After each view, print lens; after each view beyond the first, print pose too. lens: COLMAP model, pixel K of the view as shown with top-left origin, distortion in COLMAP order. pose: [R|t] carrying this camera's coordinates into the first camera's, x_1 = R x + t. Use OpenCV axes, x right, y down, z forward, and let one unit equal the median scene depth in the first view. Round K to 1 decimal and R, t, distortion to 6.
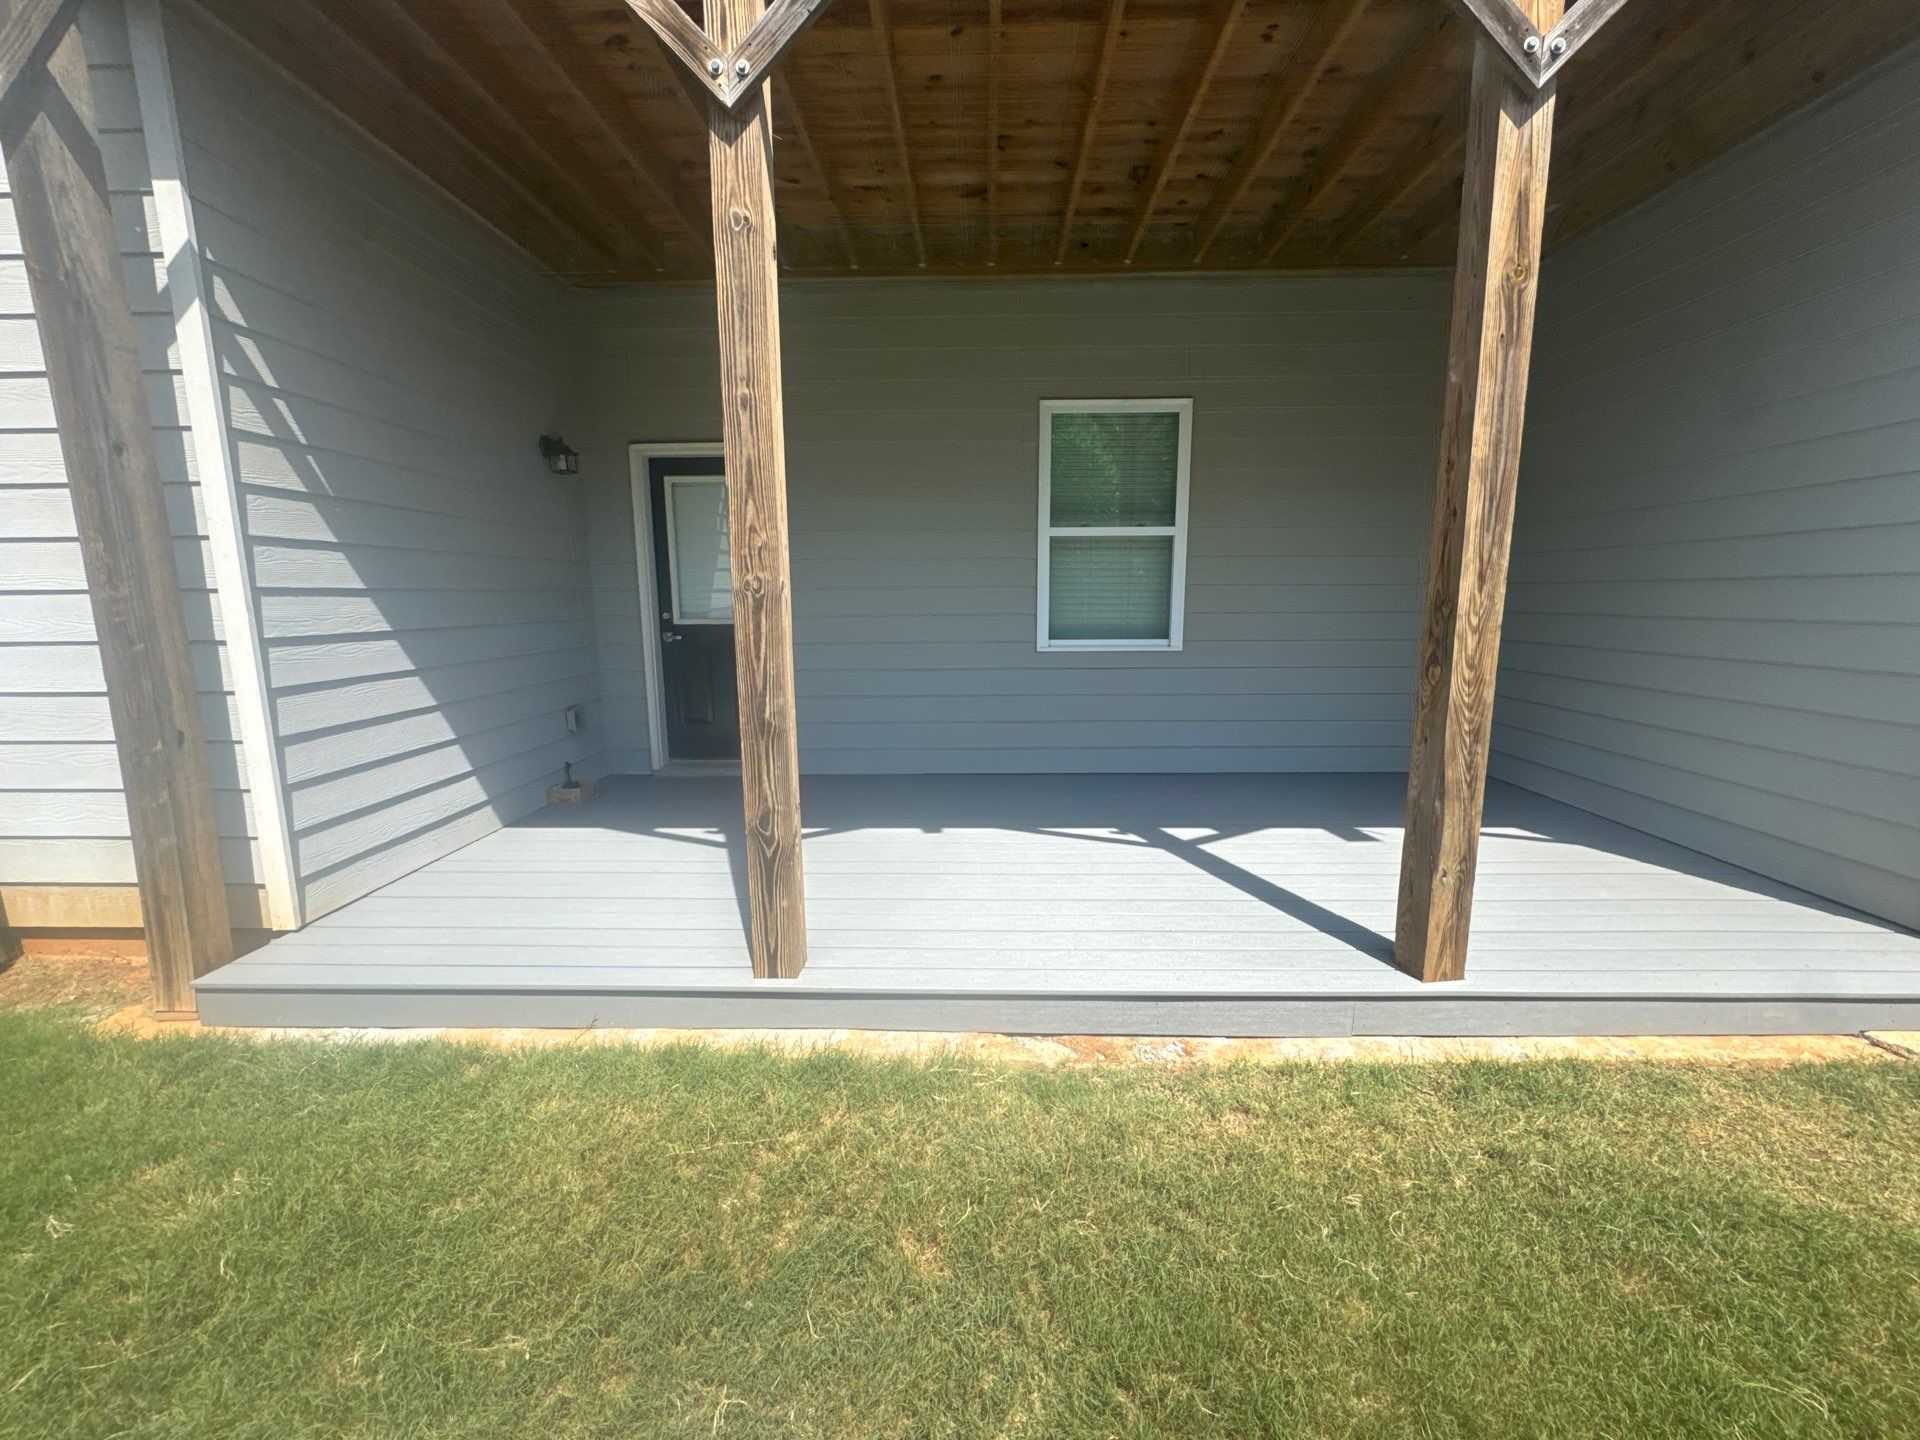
lens RADIAL K [[765.2, 0, 960.4], [0, 765.2, 722.7], [0, 0, 1]] dist [-0.003418, 0.000411]
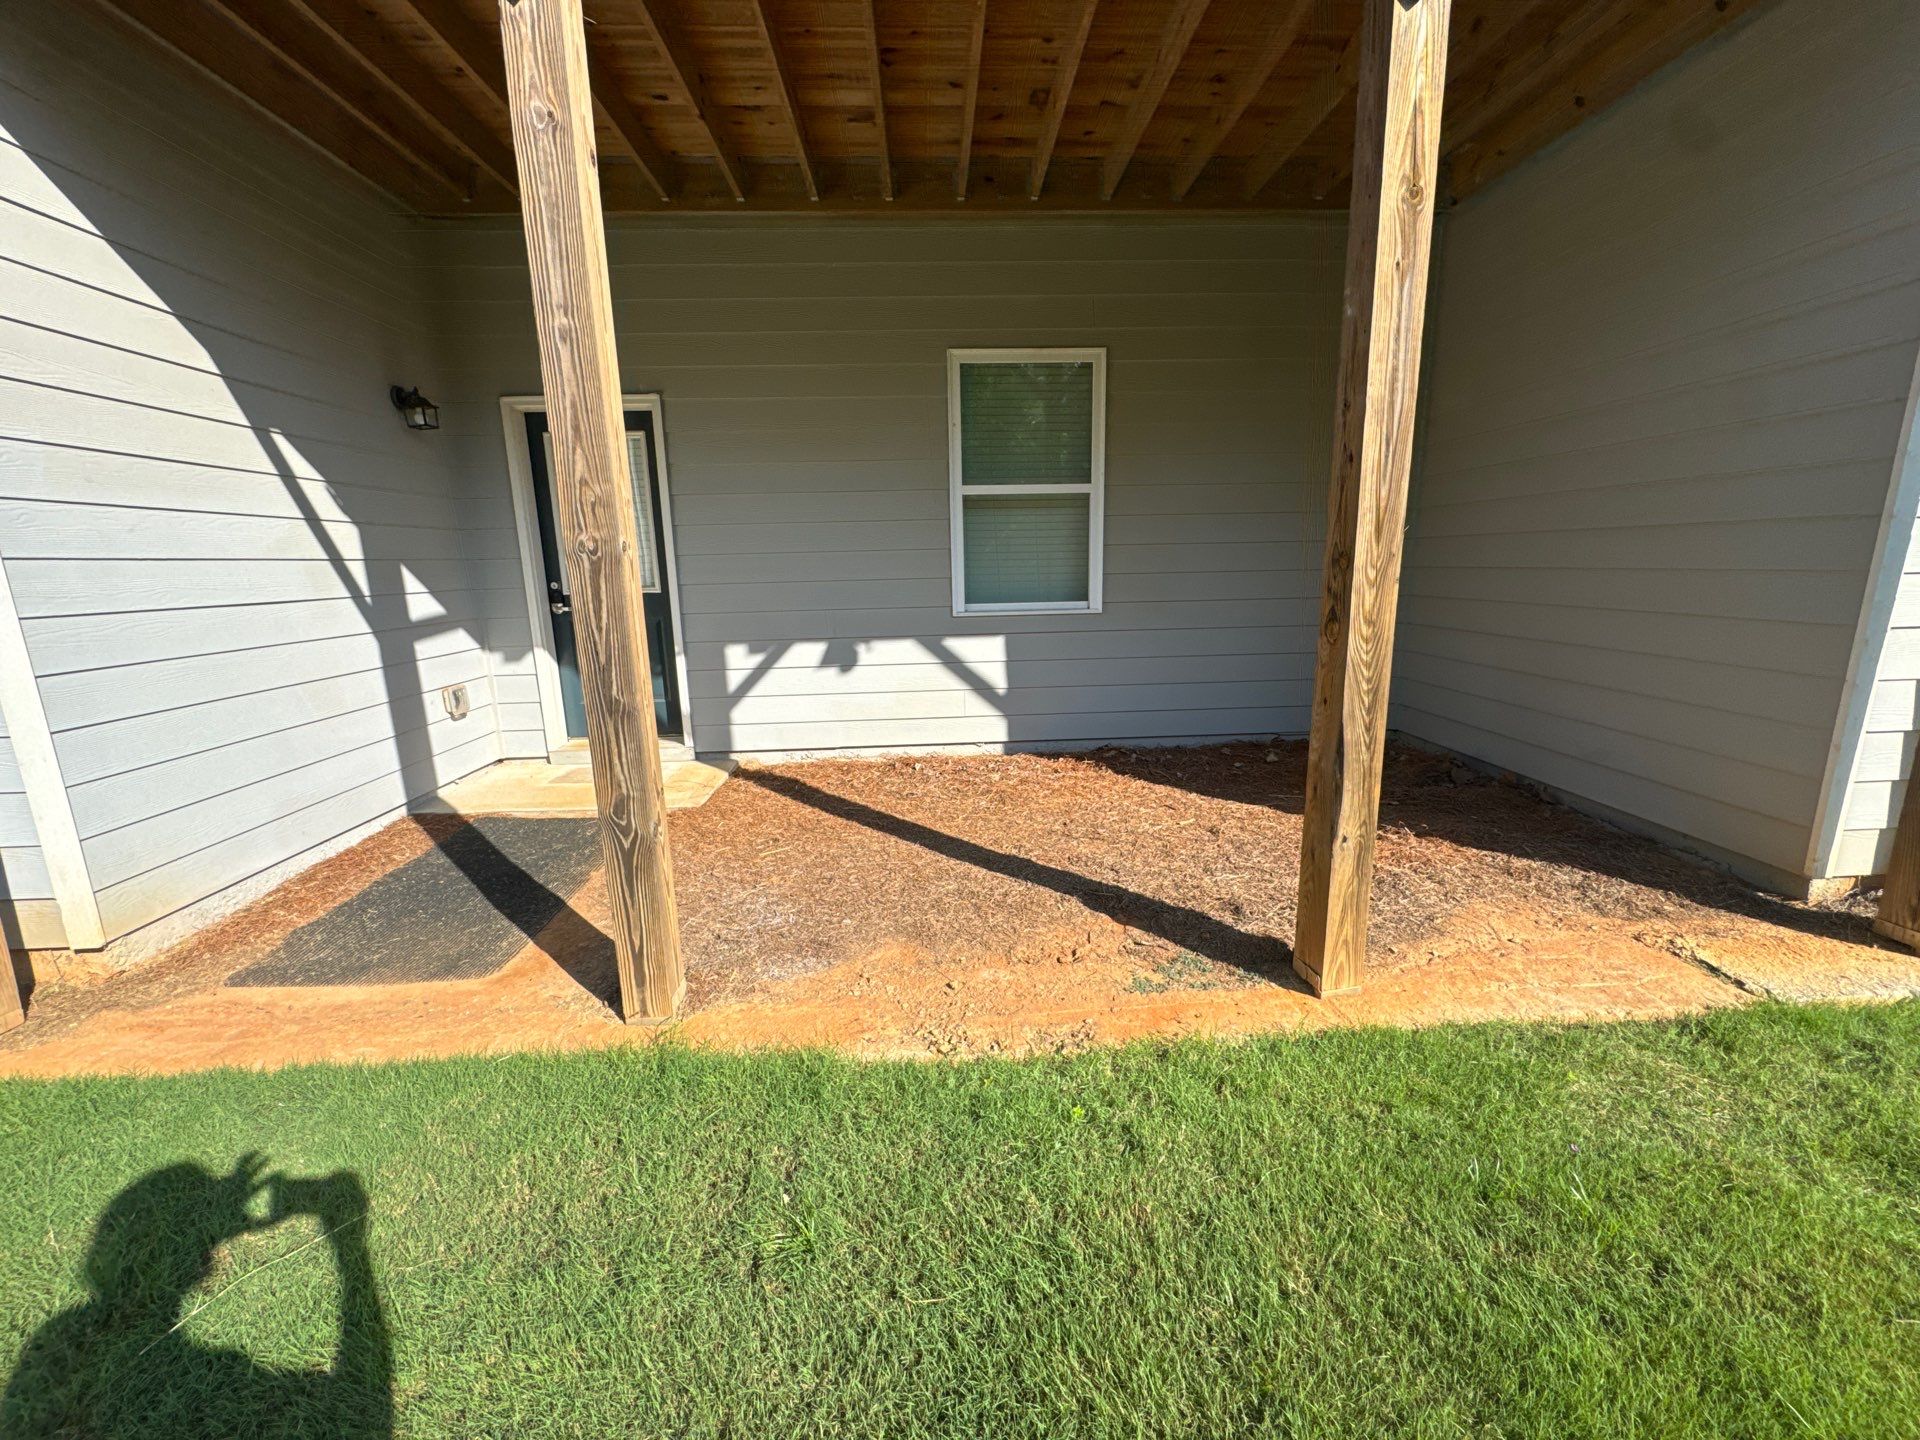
lens RADIAL K [[765.2, 0, 960.2], [0, 765.2, 722.5], [0, 0, 1]] dist [-0.003418, 0.000411]
pose [[0.997483, -0.027990, 0.065155, 0.087636], [0.025183, 0.998736, 0.043503, -0.003137], [-0.066291, -0.041752, 0.996926, 0.074309]]
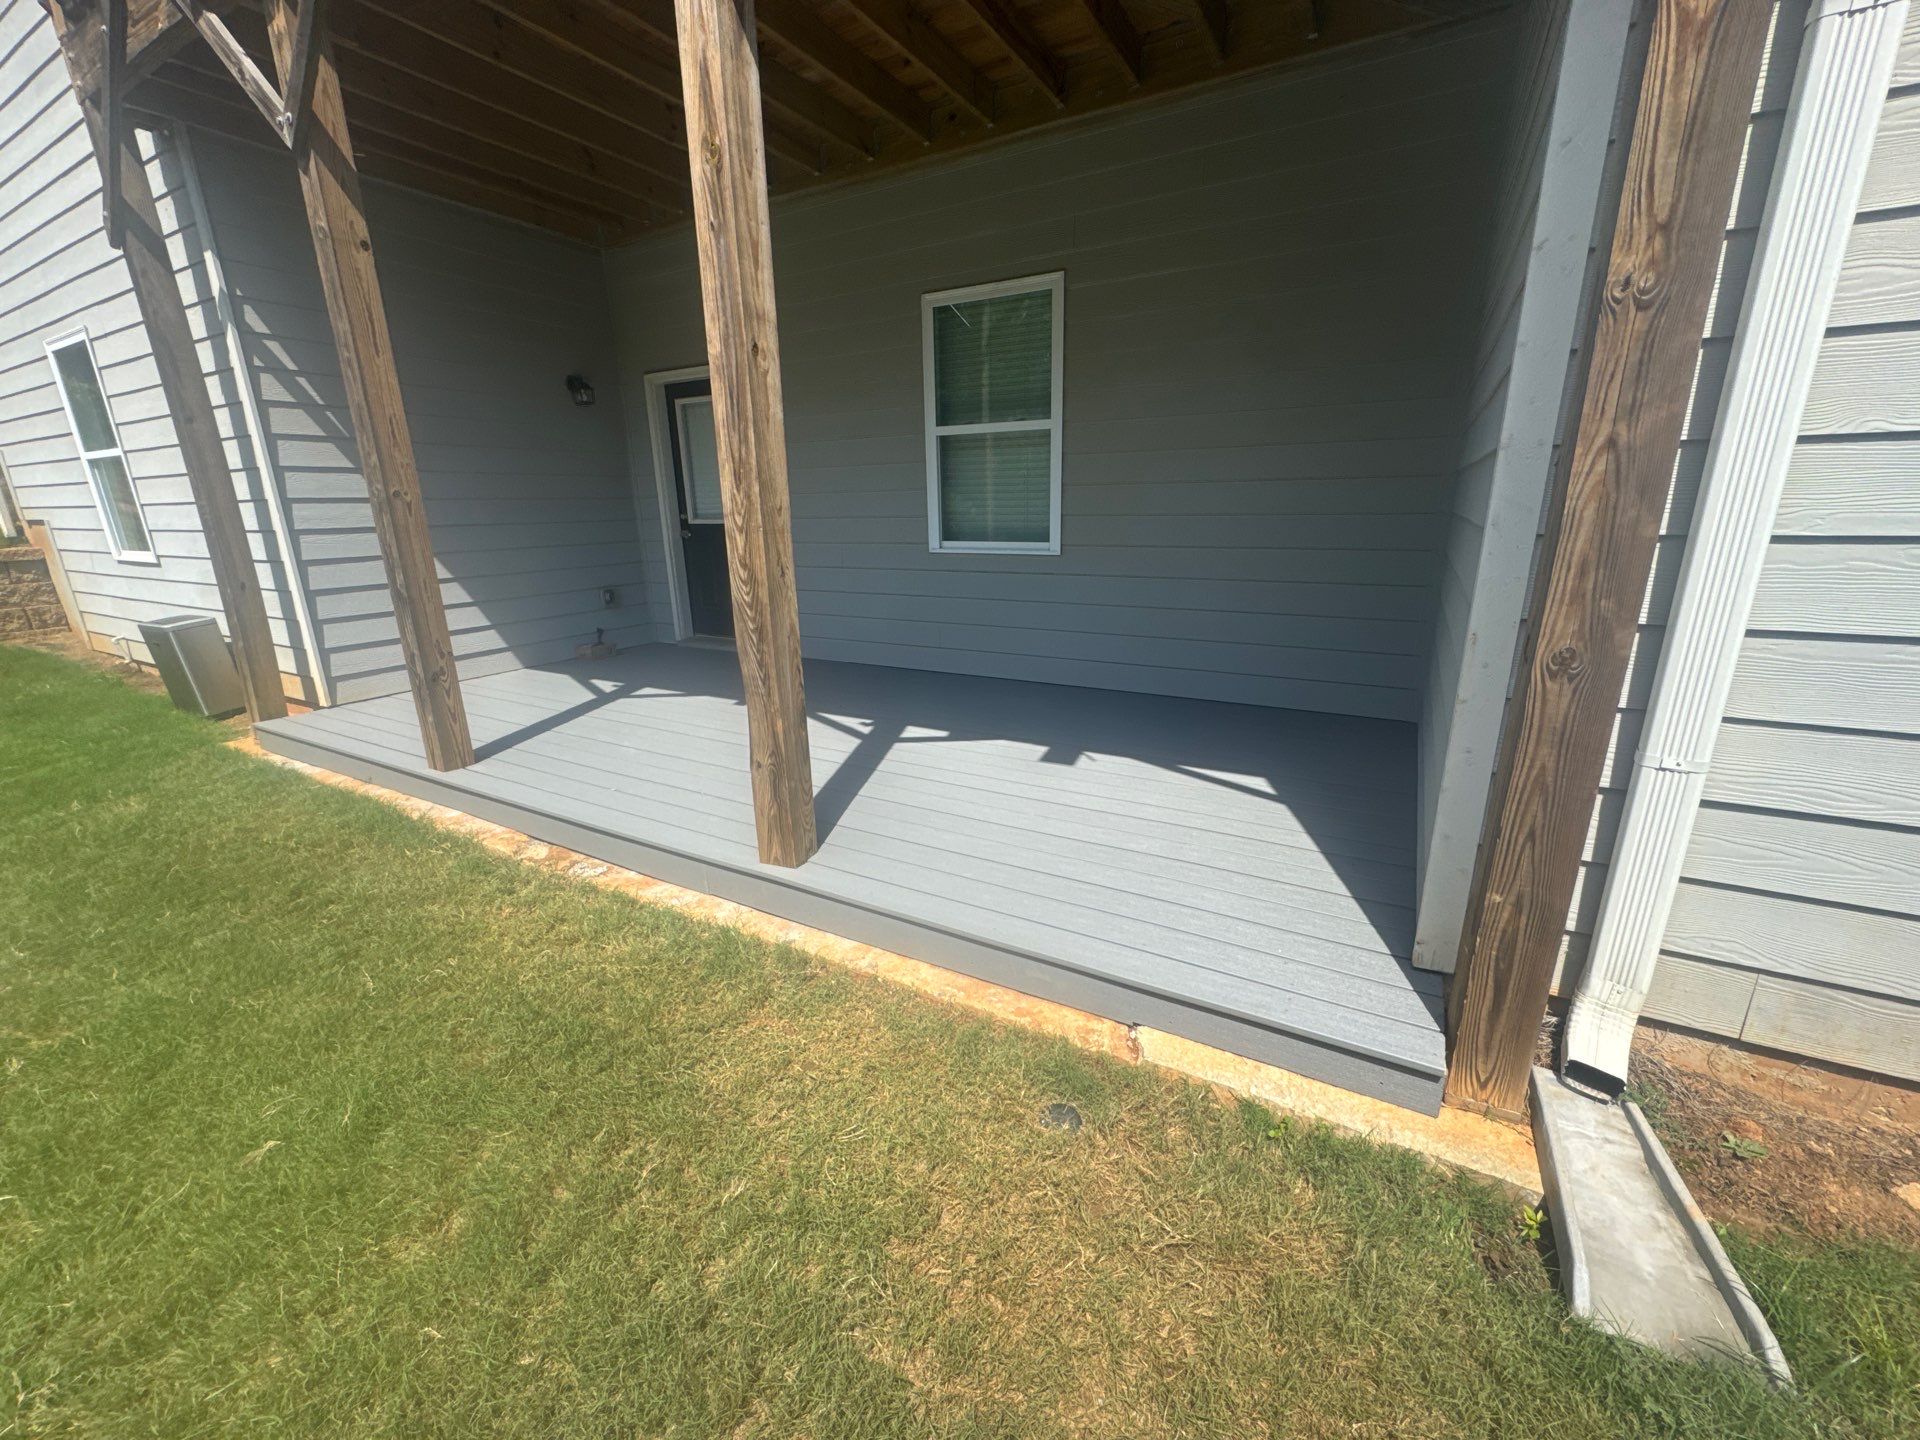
lens RADIAL K [[765.2, 0, 963.0], [0, 765.2, 720.9], [0, 0, 1]] dist [-0.003418, 0.000411]
pose [[0.883405, 0.122203, -0.452397, 1.291564], [-0.067156, 0.988449, 0.135866, -0.024319], [0.463774, -0.089643, 0.881407, 0.190255]]
